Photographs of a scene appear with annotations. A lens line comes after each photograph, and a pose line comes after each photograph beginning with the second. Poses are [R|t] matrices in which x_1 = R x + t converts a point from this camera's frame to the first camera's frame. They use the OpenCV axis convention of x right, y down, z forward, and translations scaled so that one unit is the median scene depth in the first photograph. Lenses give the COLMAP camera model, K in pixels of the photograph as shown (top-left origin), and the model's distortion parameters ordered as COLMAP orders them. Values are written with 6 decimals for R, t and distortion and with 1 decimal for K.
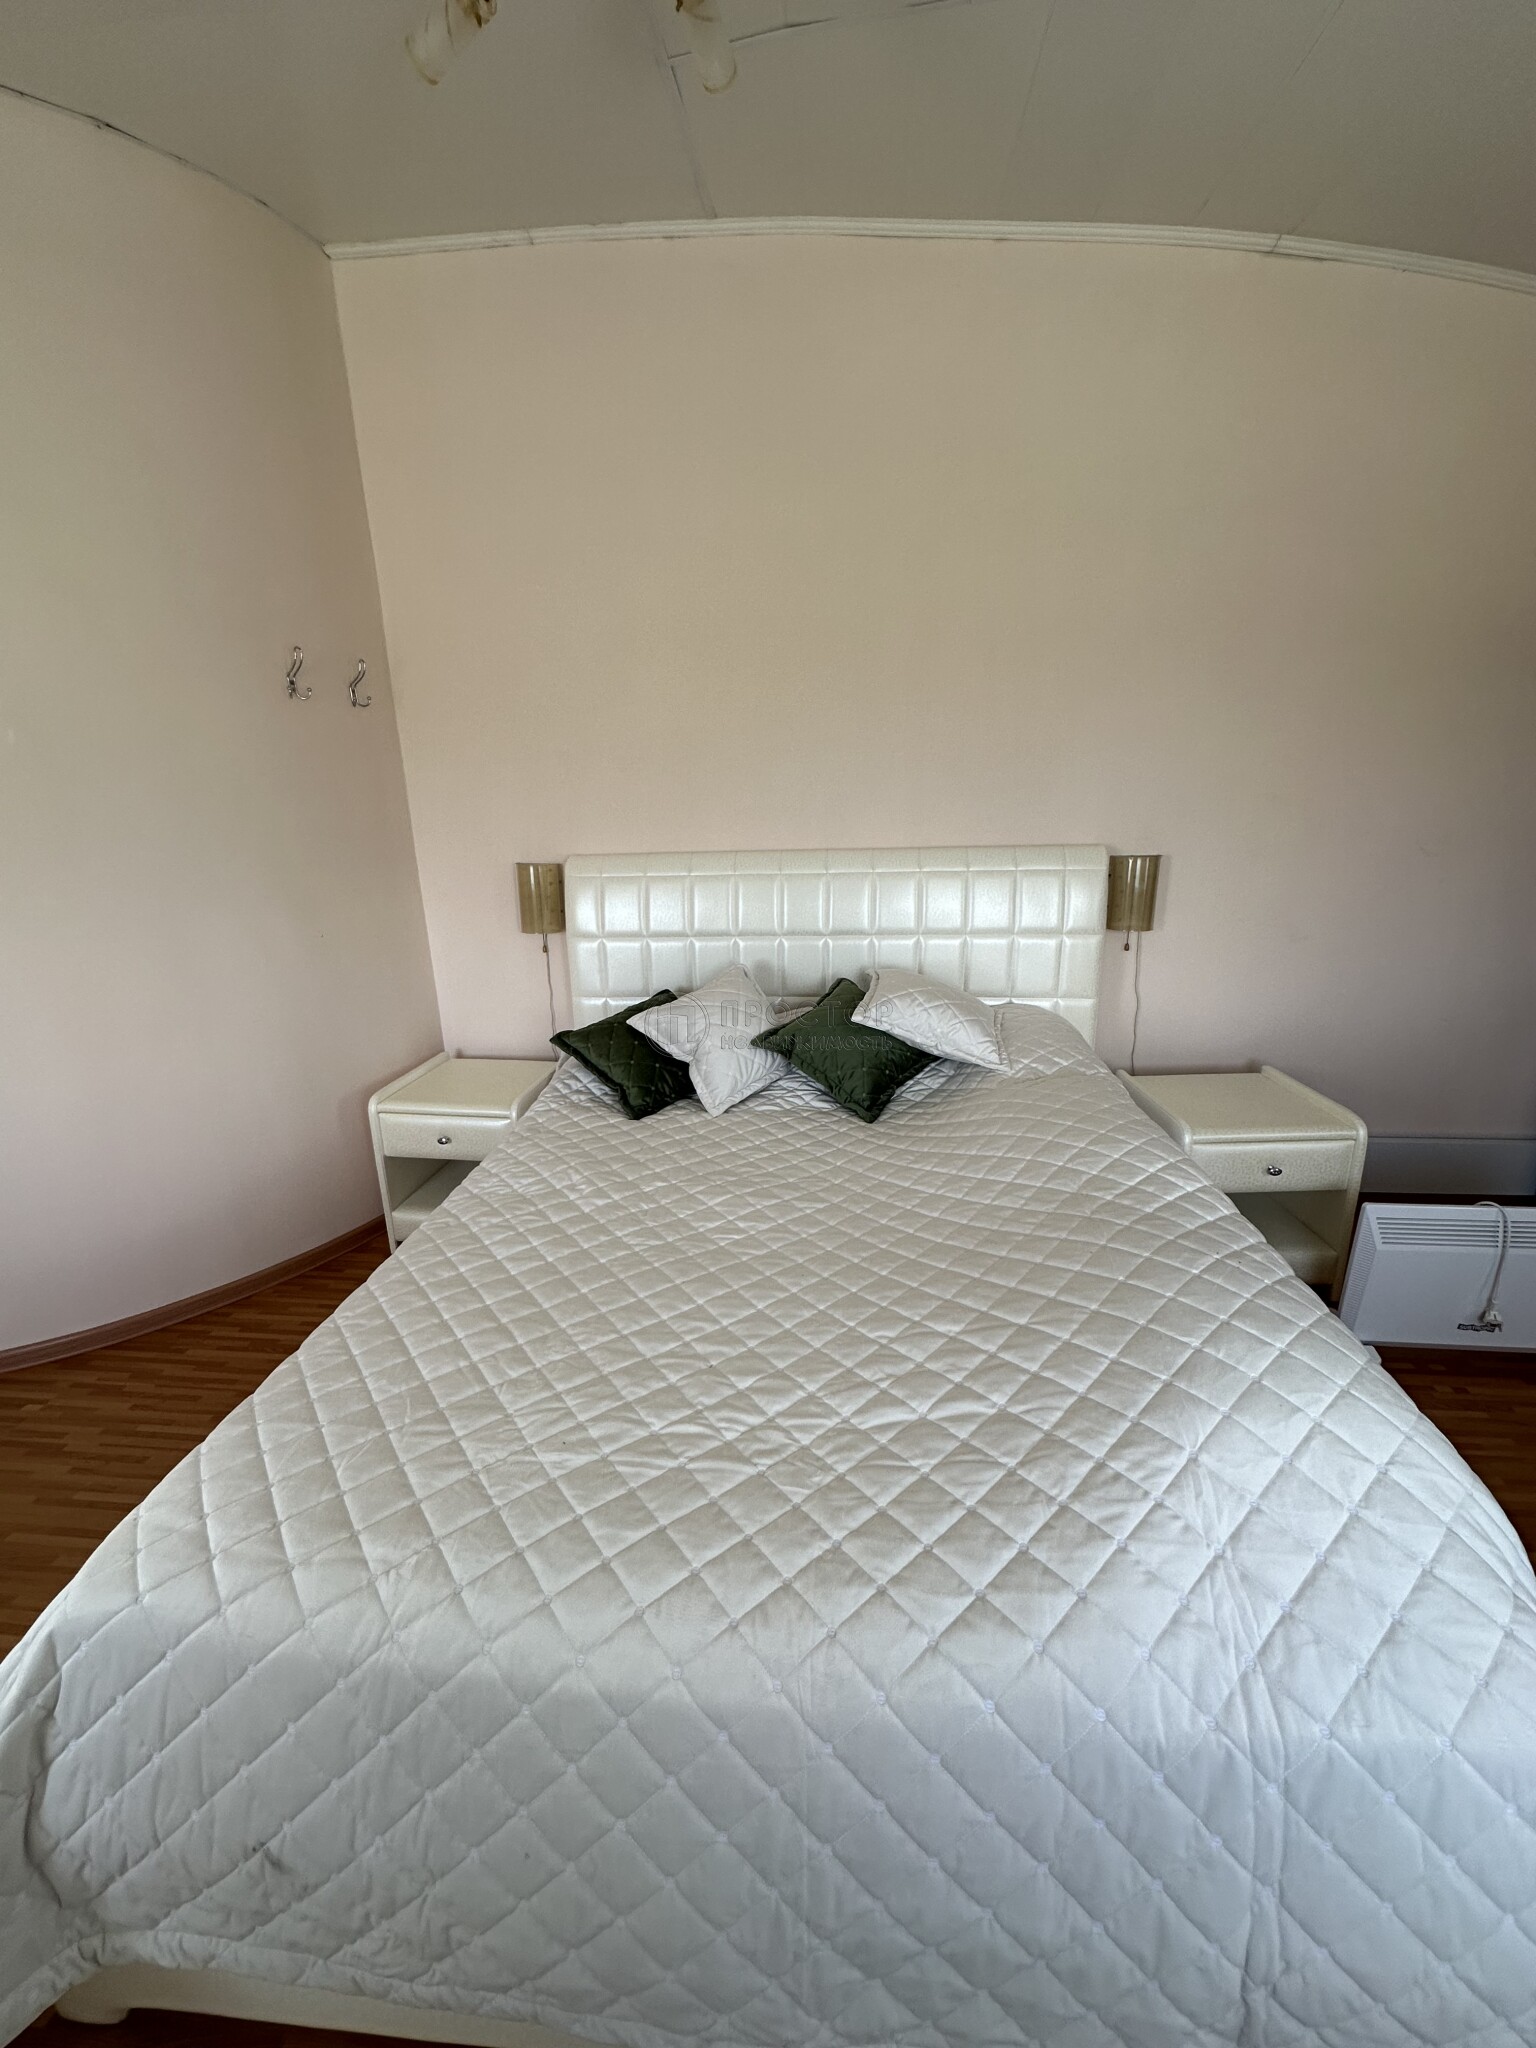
lens RADIAL K [[827.9, 0, 770.6], [0, 827.9, 1015.0], [0, 0, 1]] dist [-0.000998, 0.000058]
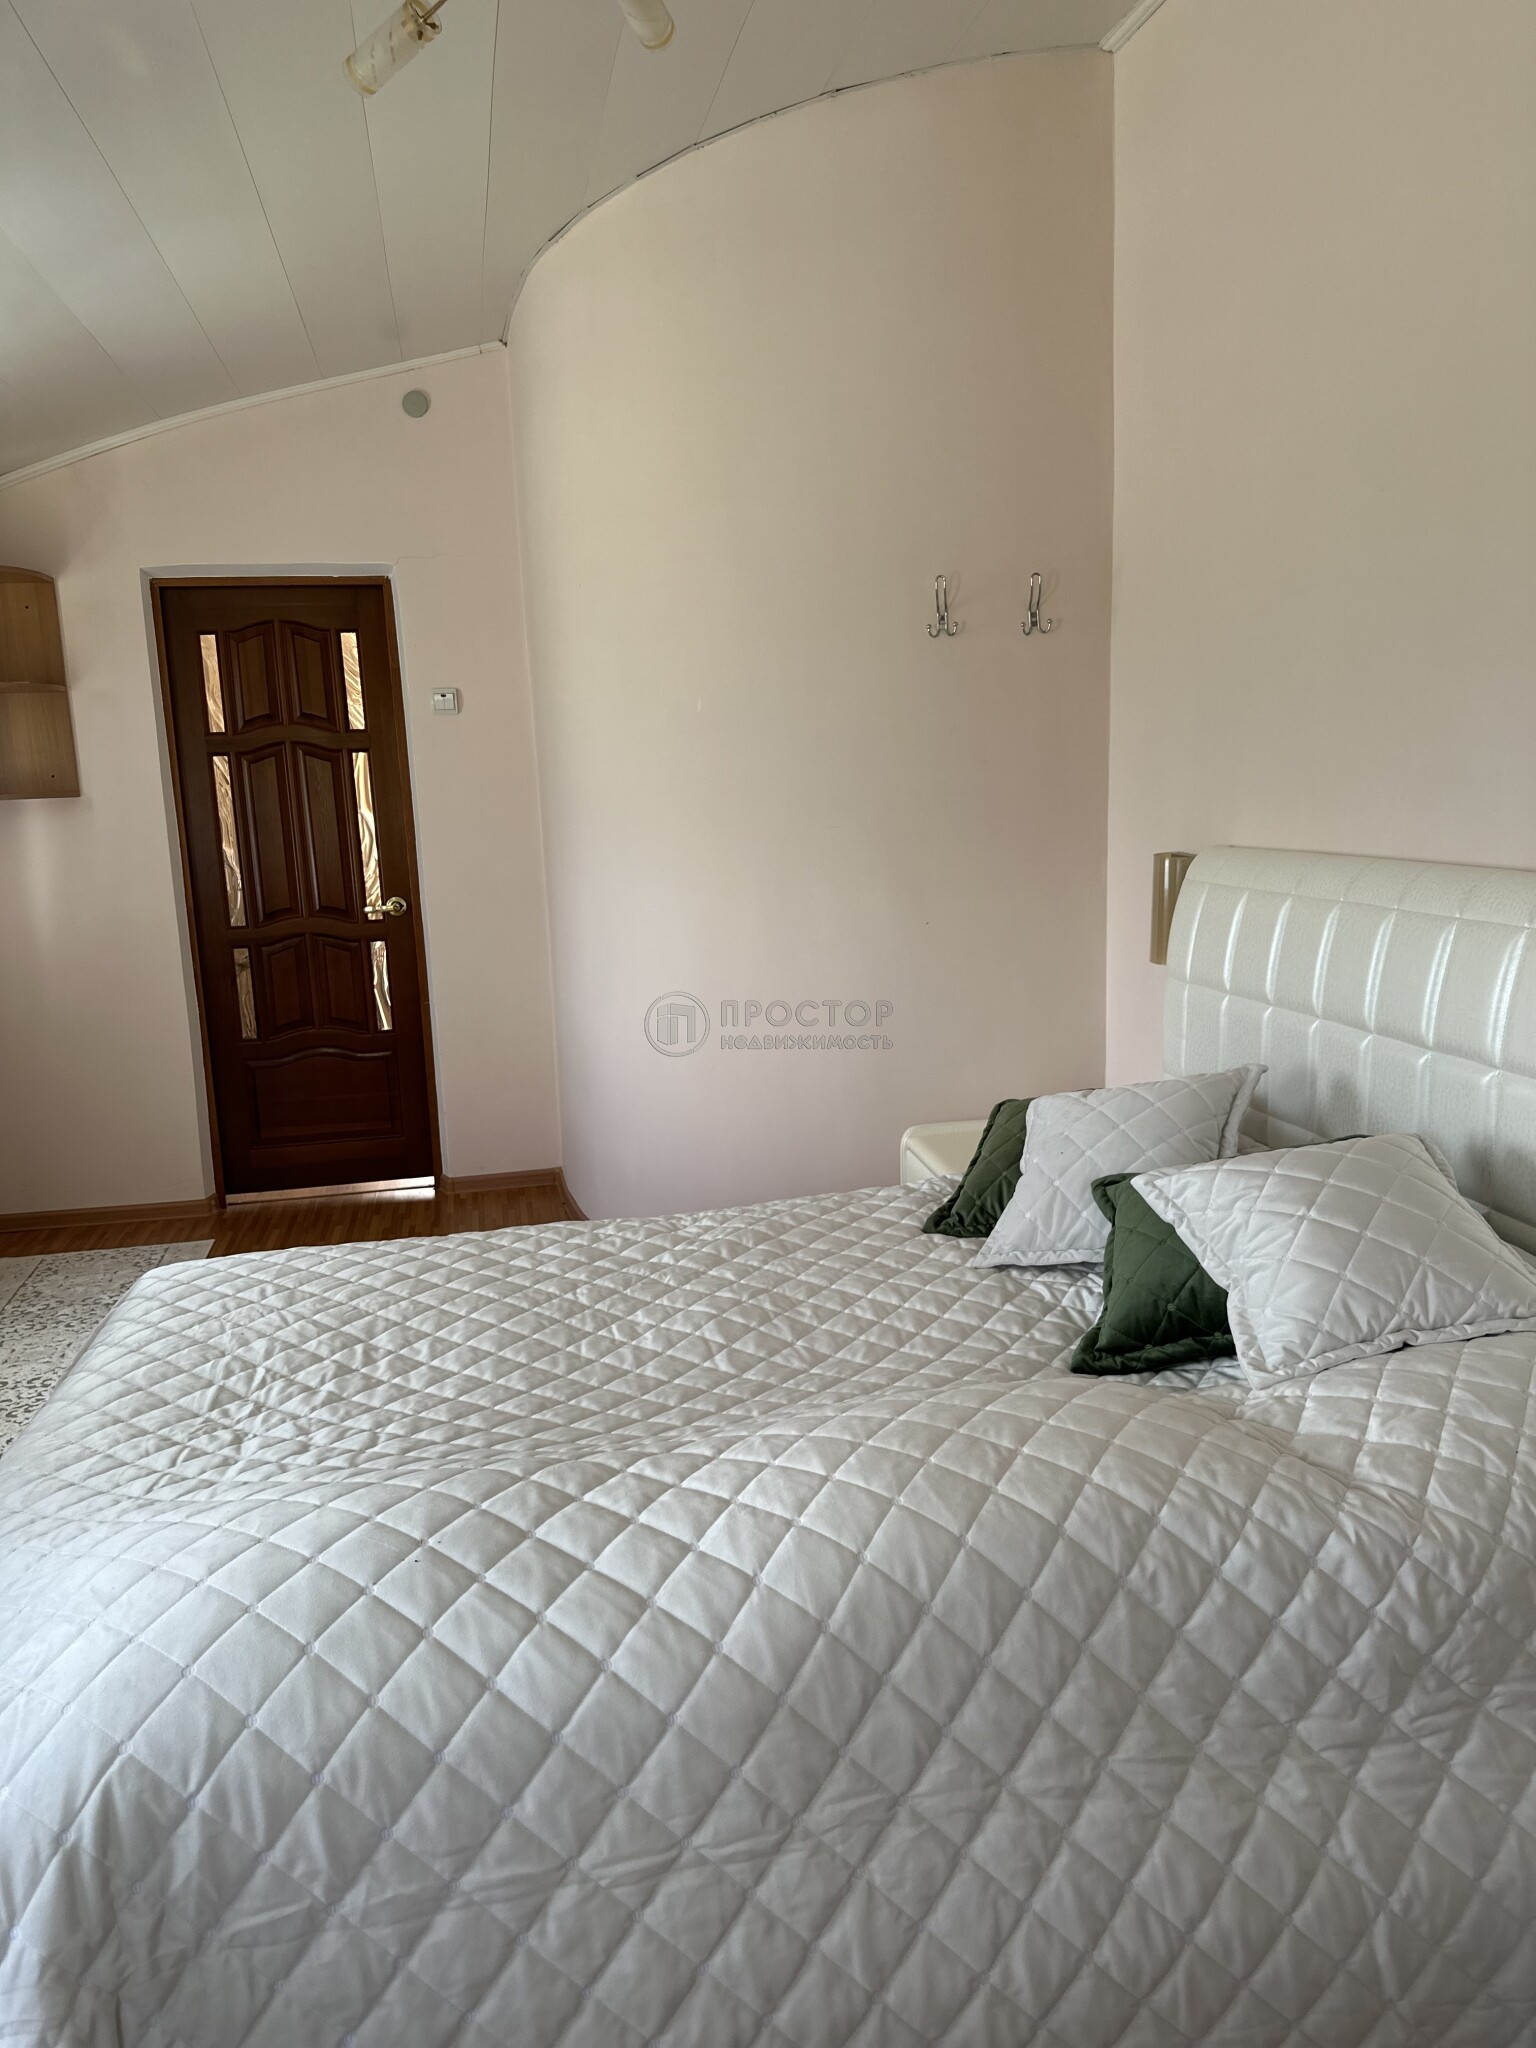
lens RADIAL K [[1448.9, 0, 768.0], [0, 1448.9, 1024.0], [0, 0, 1]] dist [0.073953, -0.094250]
pose [[0.270202, 0.173800, -0.946987, 0.840293], [-0.228110, 0.967125, 0.112409, -0.131299], [0.935391, 0.185644, 0.300965, 0.474457]]
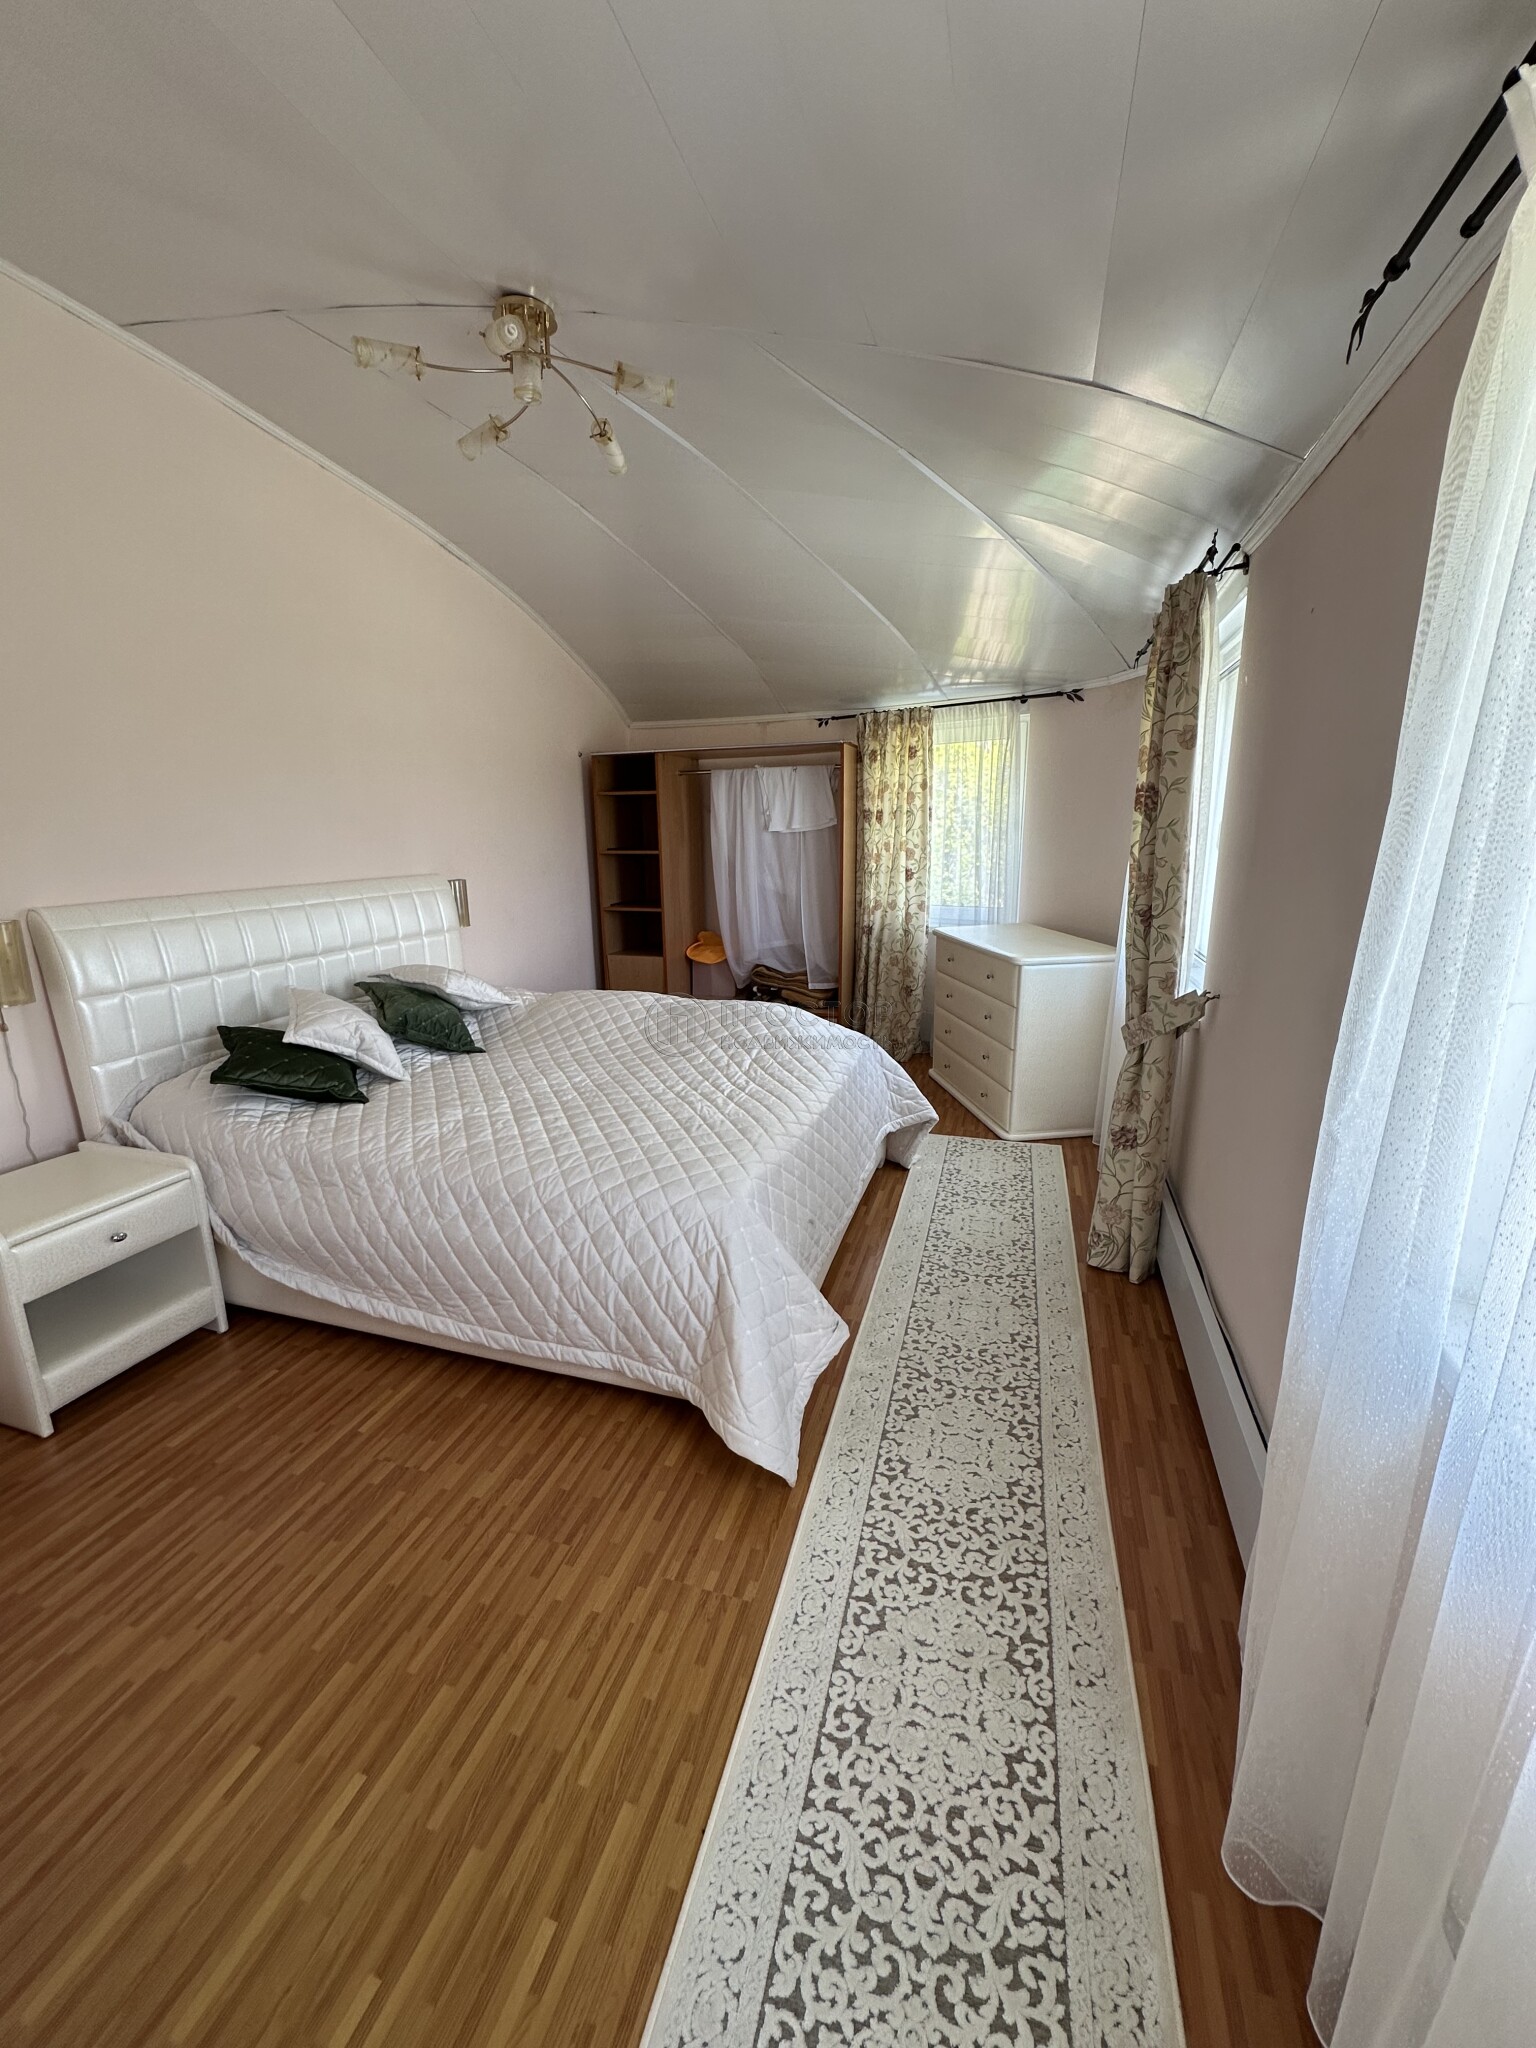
lens RADIAL K [[818.6, 0, 768.0], [0, 818.6, 1024.0], [0, 0, 1]] dist [-0.006006, 0.001265]
pose [[0.188580, -0.204709, 0.960485, -1.138351], [0.262145, 0.953038, 0.151653, -0.009729], [-0.946424, 0.223188, 0.233387, 0.138696]]
